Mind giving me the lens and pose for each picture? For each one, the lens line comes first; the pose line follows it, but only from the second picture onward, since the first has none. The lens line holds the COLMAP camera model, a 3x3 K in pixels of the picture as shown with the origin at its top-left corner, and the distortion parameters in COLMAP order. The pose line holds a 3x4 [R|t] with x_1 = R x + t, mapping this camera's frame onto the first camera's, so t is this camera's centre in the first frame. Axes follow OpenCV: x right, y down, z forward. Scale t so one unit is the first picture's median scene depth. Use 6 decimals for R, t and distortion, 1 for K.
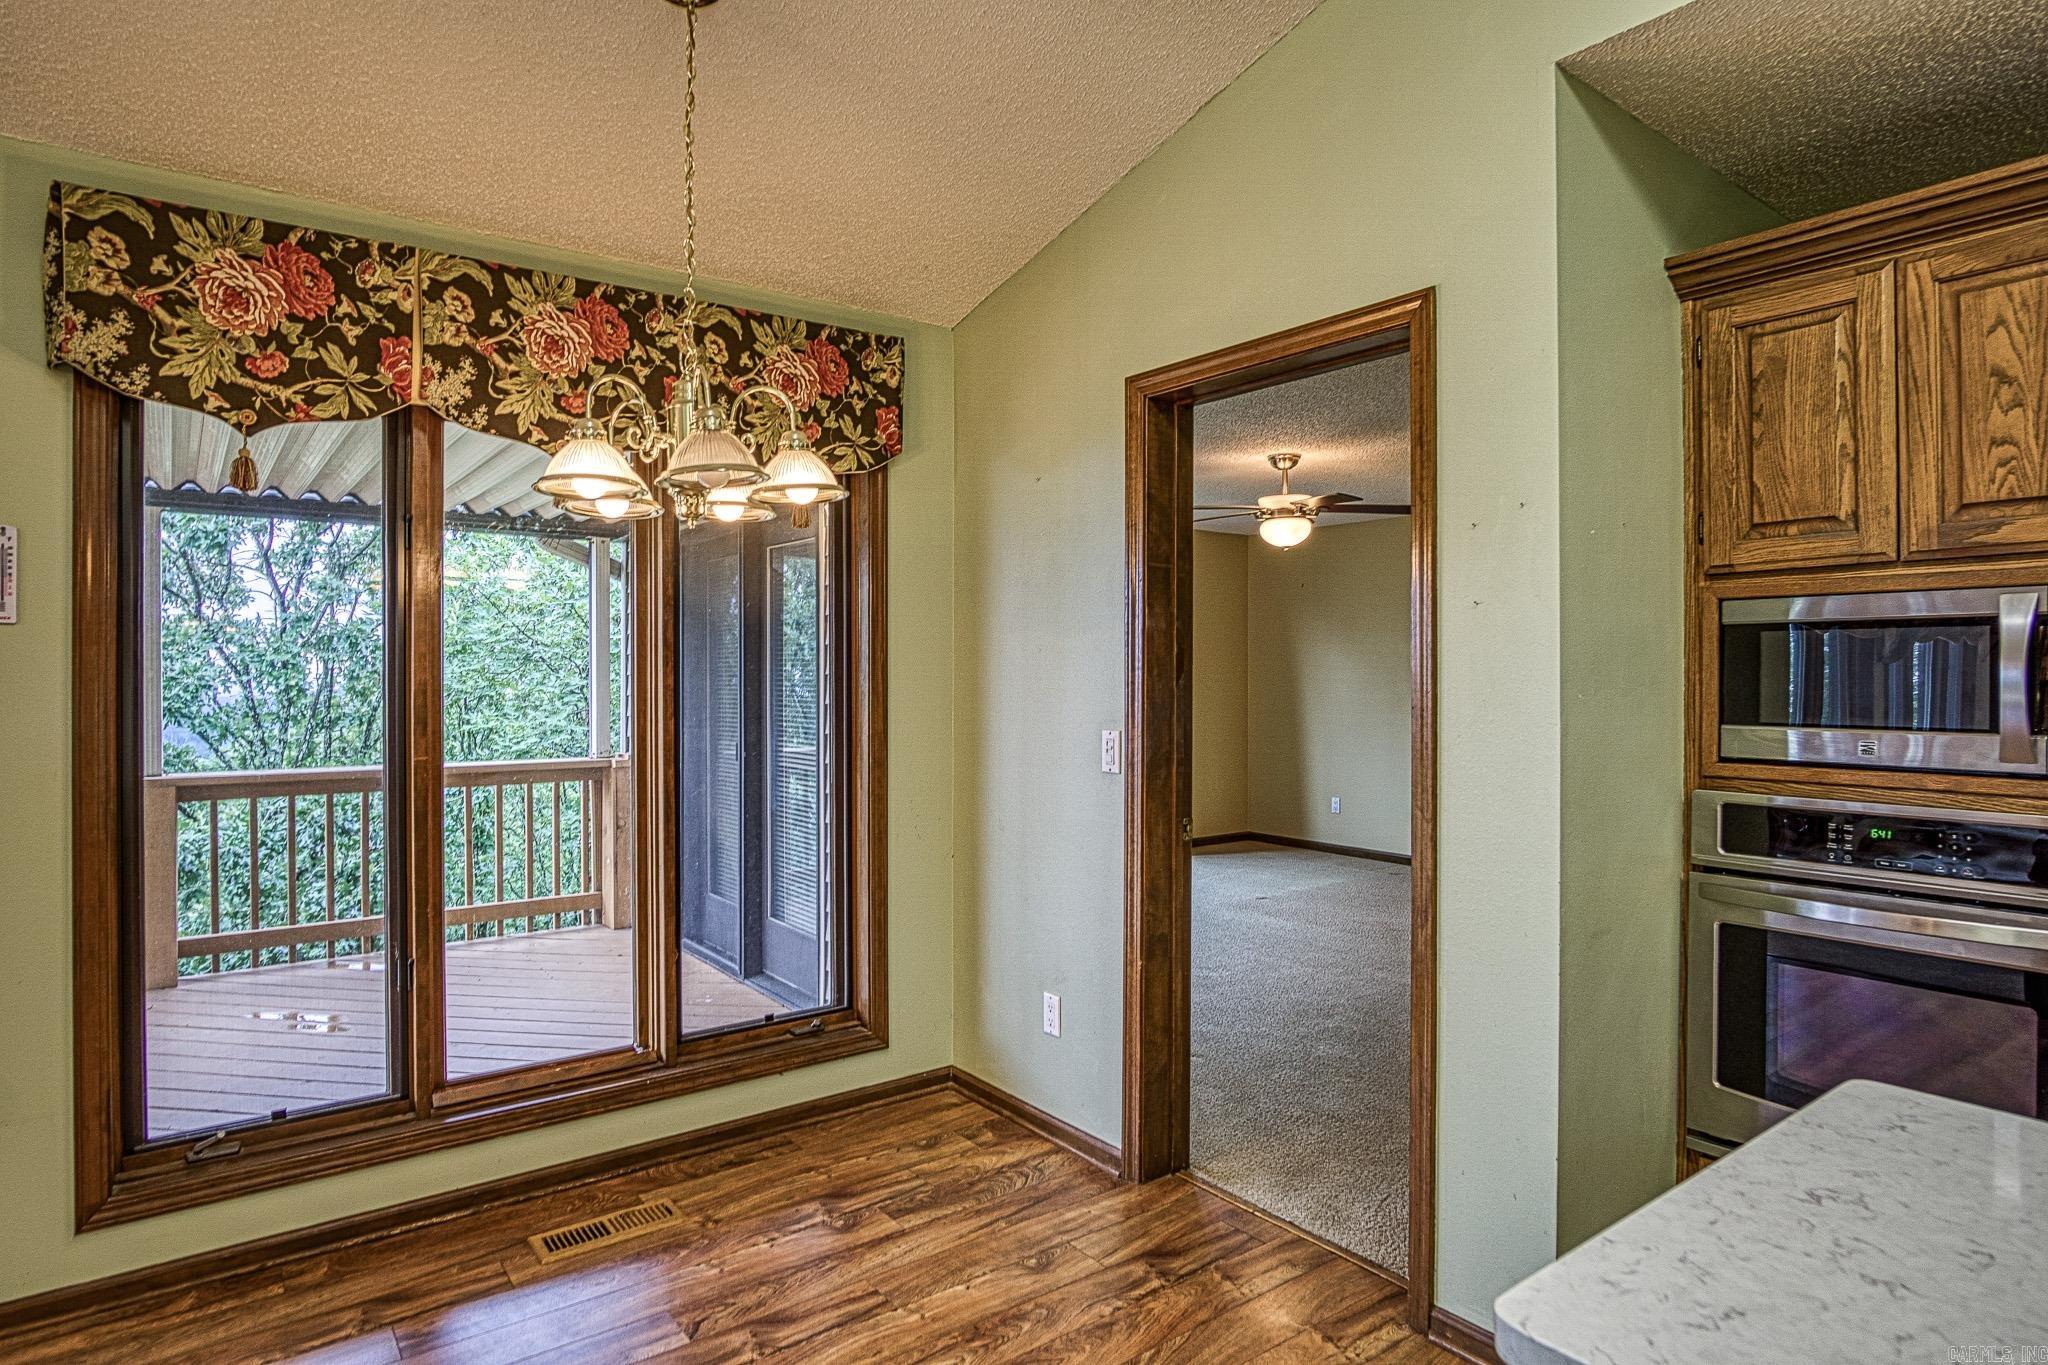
lens RADIAL K [[1117.4, 0, 1026.4], [0, 1117.4, 673.8], [0, 0, 1]] dist [-0.023255, 0.000797]
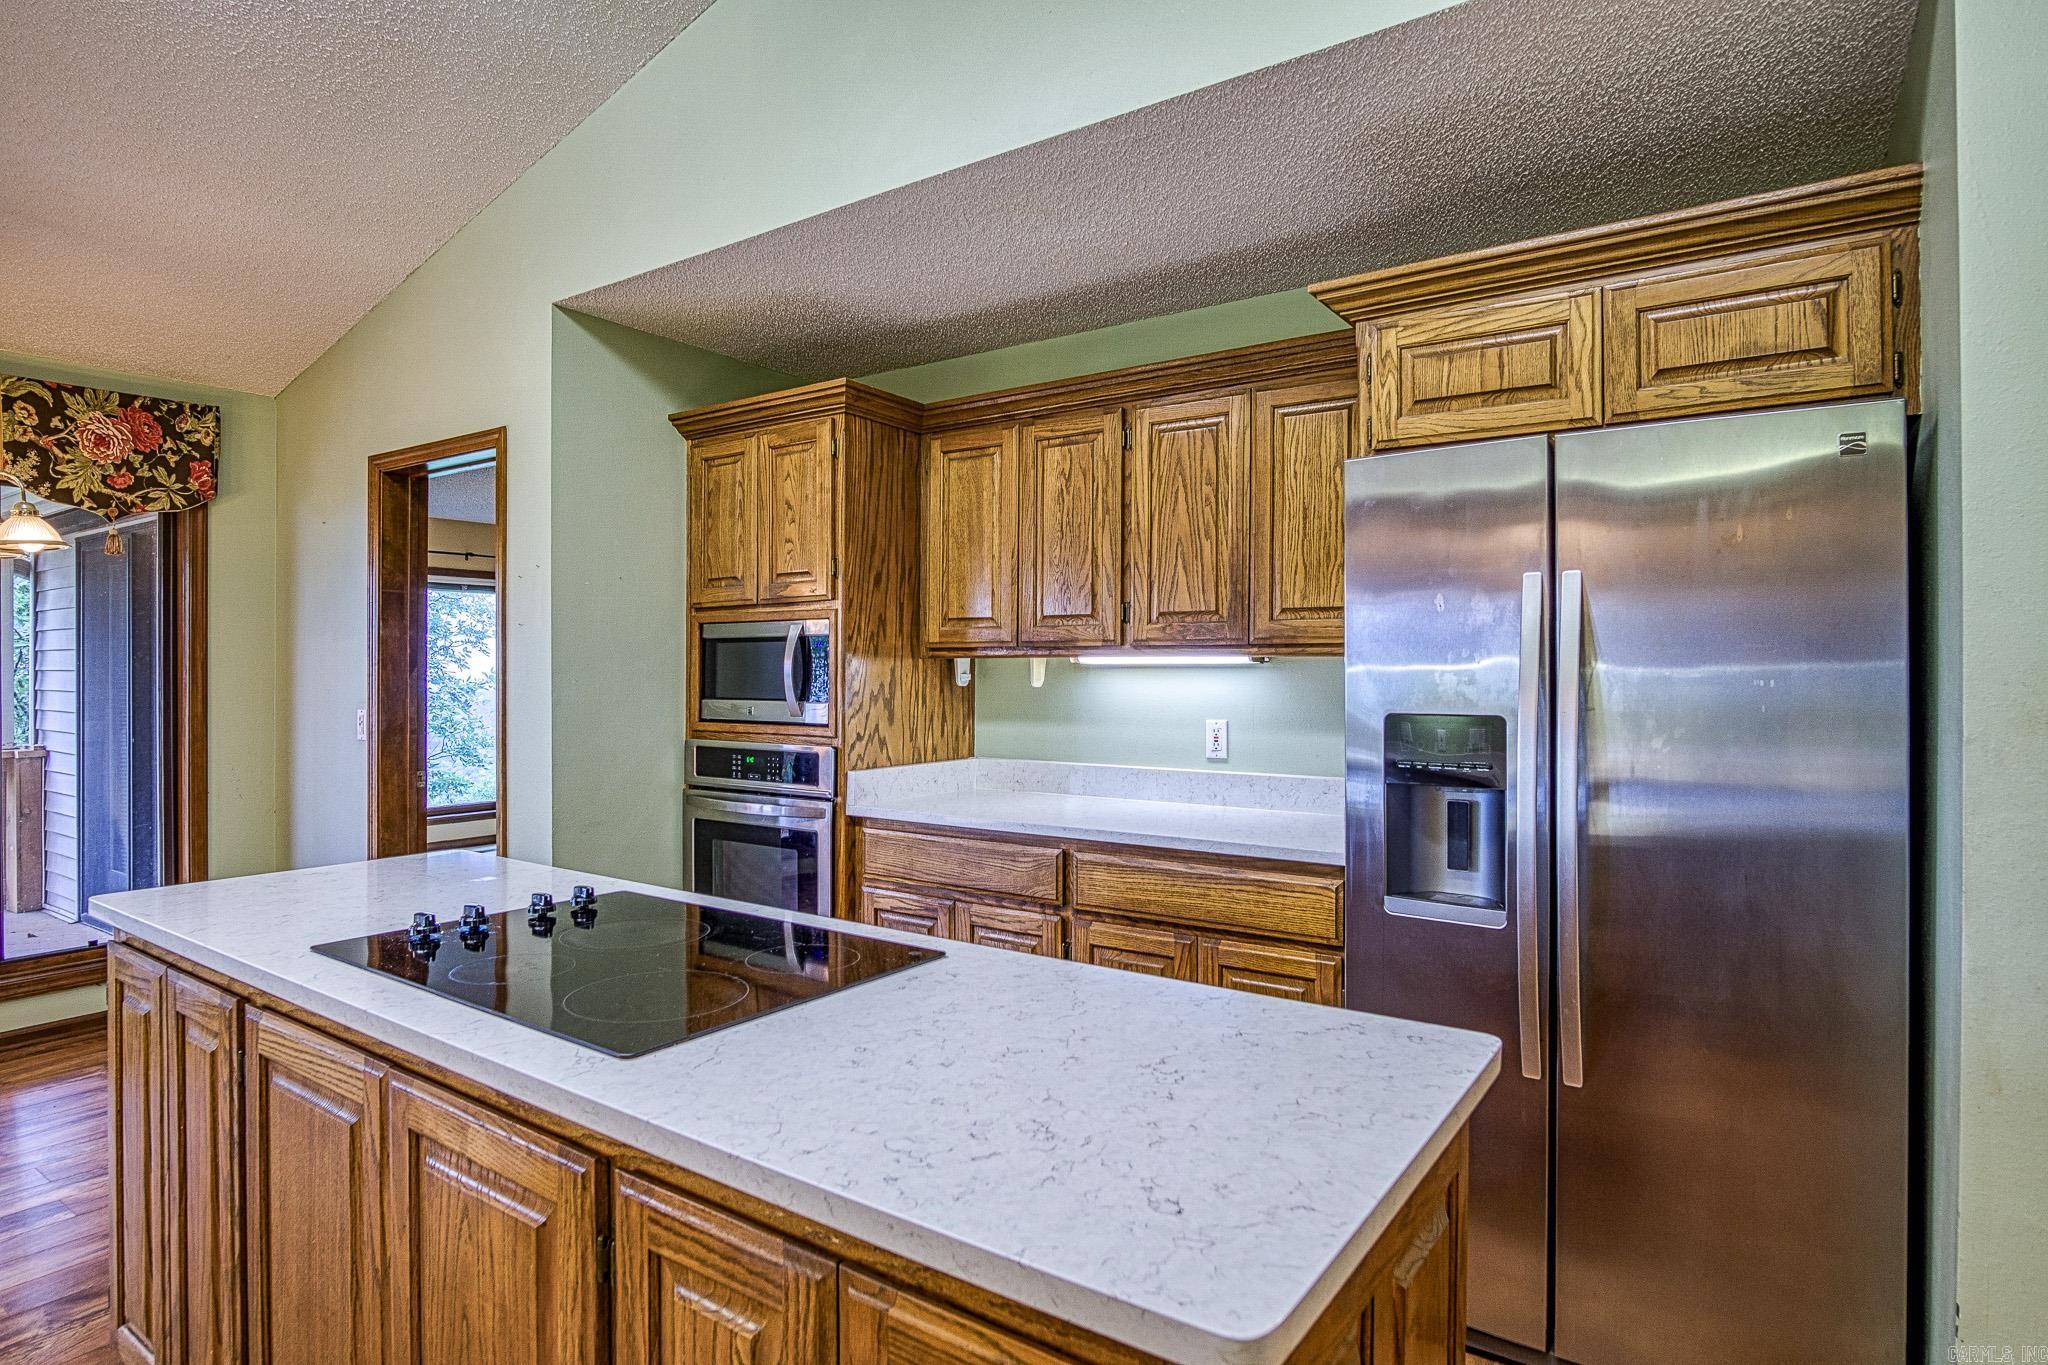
lens RADIAL K [[1102.7, 0, 1022.8], [0, 1102.7, 668.3], [0, 0, 1]] dist [-0.025504, 0.001747]
pose [[0.951571, -0.001116, 0.307426, 0.447842], [0.001044, 0.999999, 0.000398, -0.000107], [-0.307427, -0.000058, 0.951572, -0.549969]]
